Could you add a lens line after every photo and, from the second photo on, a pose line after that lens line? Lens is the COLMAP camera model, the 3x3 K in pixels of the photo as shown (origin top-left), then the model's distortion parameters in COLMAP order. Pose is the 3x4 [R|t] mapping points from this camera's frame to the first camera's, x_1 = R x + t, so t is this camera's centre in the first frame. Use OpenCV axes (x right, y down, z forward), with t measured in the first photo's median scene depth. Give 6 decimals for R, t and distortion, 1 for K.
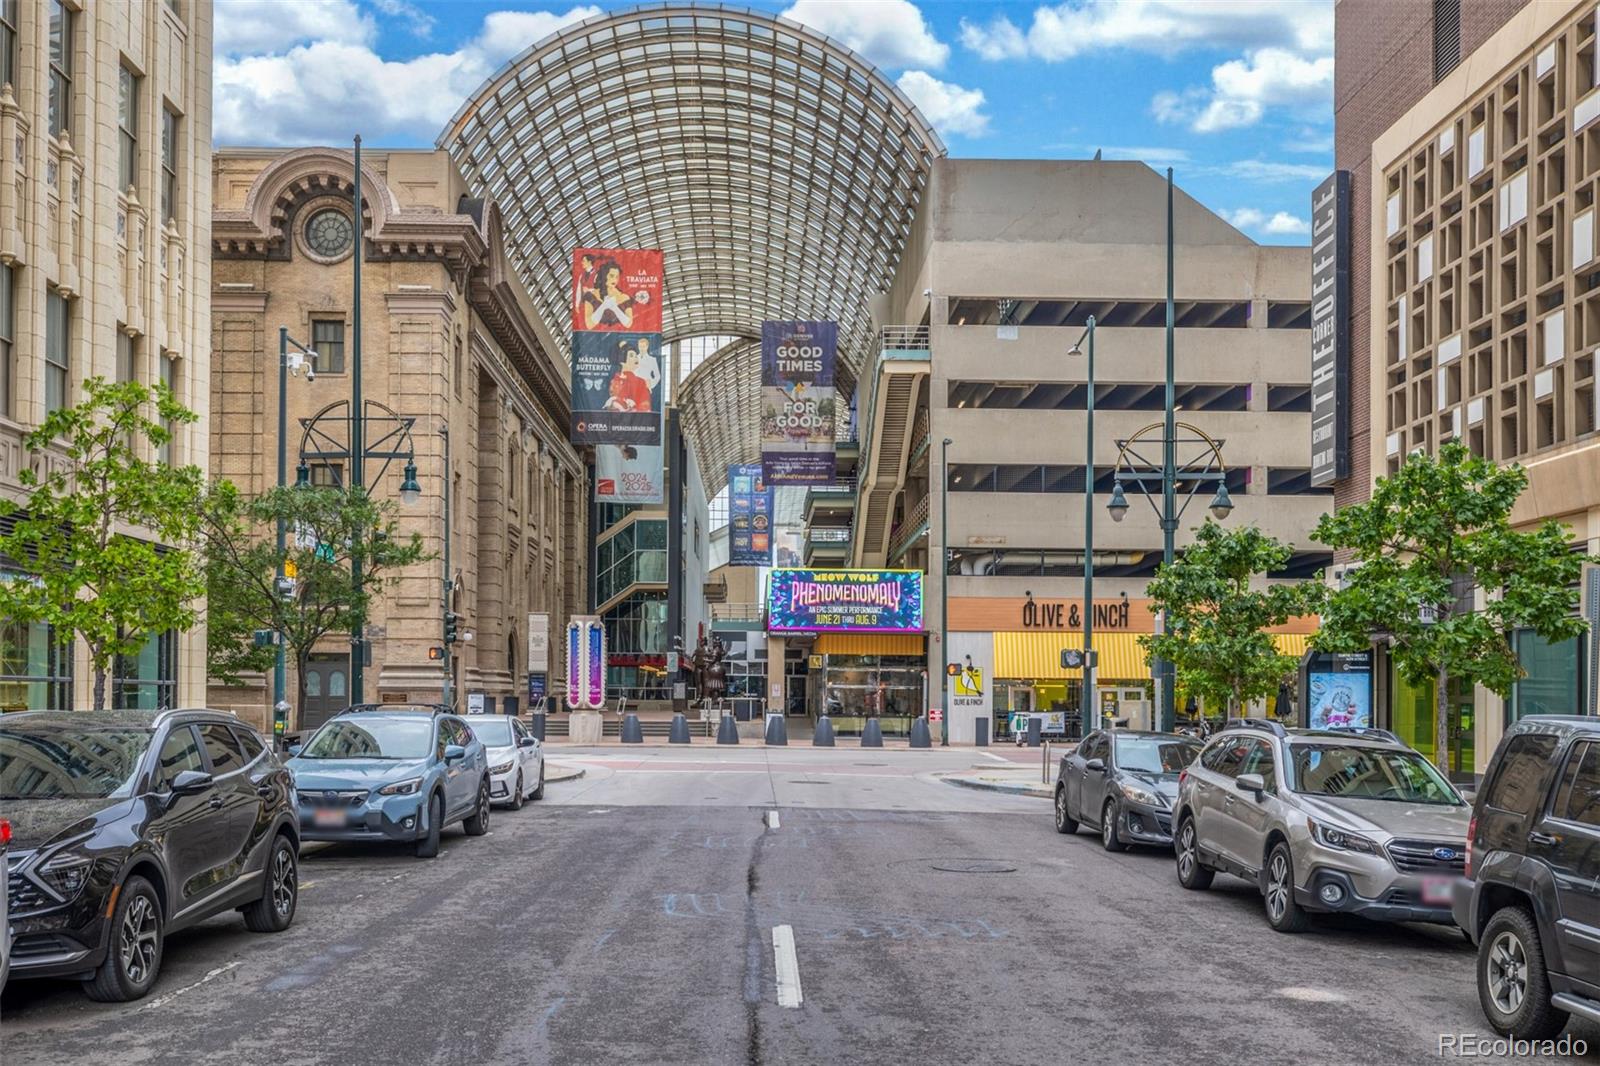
lens RADIAL K [[1648.1, 0, 800.0], [0, 1648.1, 533.0], [0, 0, 1]] dist [0.483269, -0.000833]
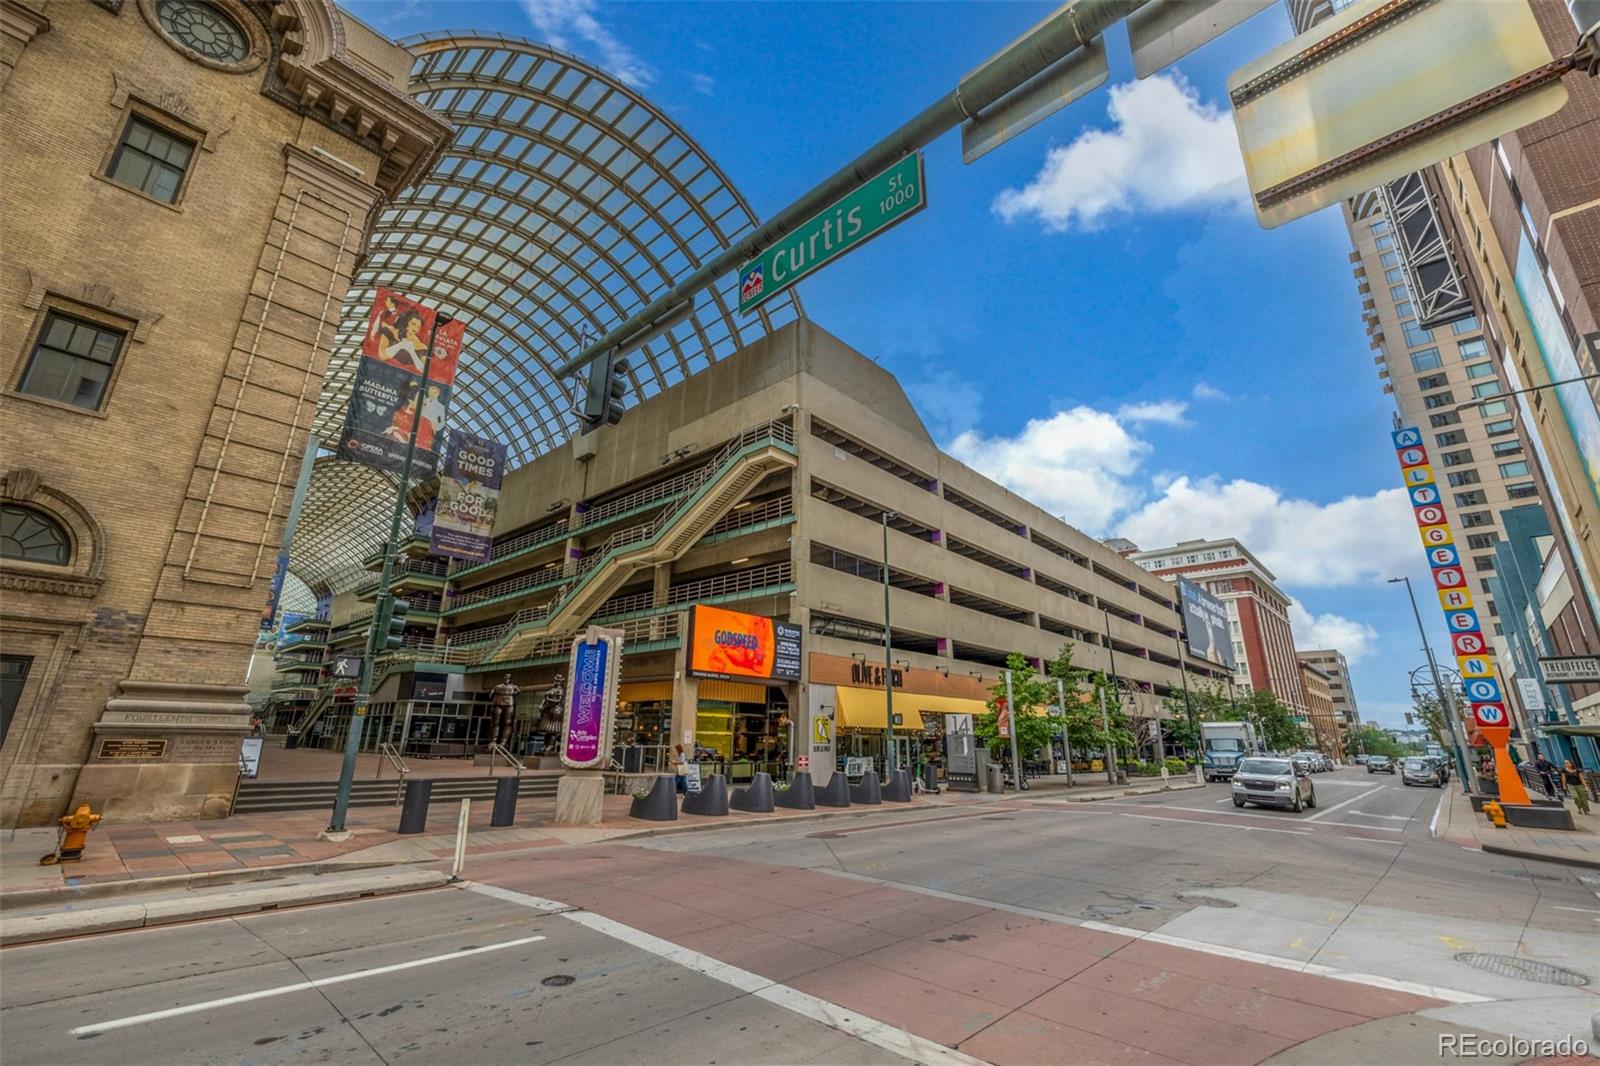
lens RADIAL K [[664.2, 0, 797.3], [0, 664.2, 508.9], [0, 0, 1]] dist [0.048543, 0.000296]
pose [[0.707231, 0.237018, 0.666068, -0.201655], [-0.089159, 0.964507, -0.248548, 0.047344], [-0.701338, 0.116395, 0.703261, 0.542916]]
